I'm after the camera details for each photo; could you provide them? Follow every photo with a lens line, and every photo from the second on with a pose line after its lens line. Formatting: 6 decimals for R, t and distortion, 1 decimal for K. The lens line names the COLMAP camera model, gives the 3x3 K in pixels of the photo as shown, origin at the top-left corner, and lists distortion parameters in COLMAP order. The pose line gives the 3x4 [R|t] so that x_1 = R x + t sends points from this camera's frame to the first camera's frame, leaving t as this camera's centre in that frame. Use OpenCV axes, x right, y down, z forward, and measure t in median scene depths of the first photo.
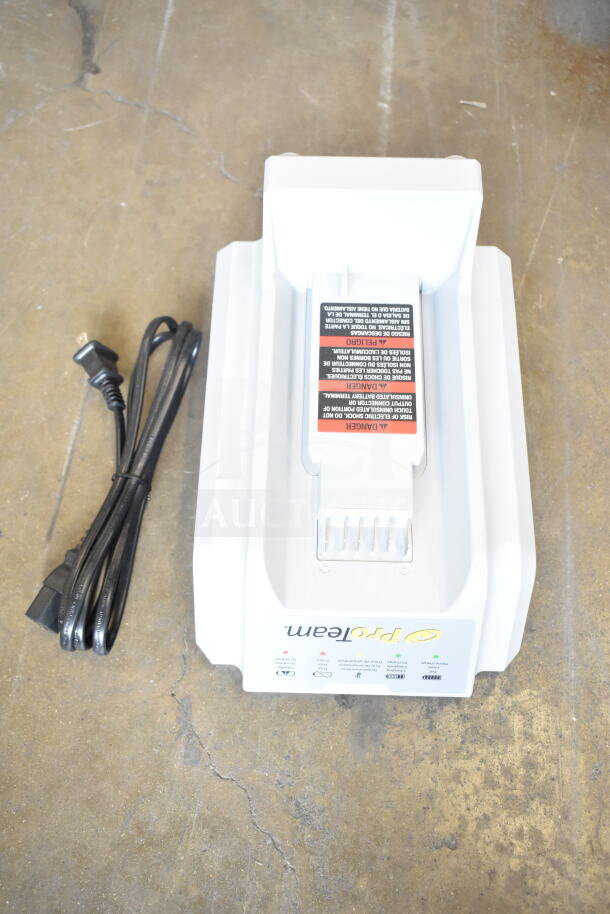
lens RADIAL K [[868.4, 0, 305.0], [0, 868.4, 457.0], [0, 0, 1]] dist [-0.024268, 0.015636]
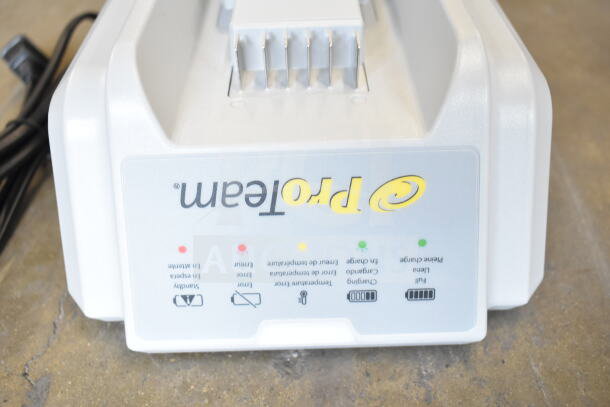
lens RADIAL K [[579.6, 0, 305.0], [0, 579.6, 203.5], [0, 0, 1]] dist [-0.024268, 0.015636]
pose [[0.998844, -0.047160, 0.009321, 0.062123], [0.047112, 0.921727, -0.384968, 0.350984], [0.009564, 0.384962, 0.922883, 0.586172]]
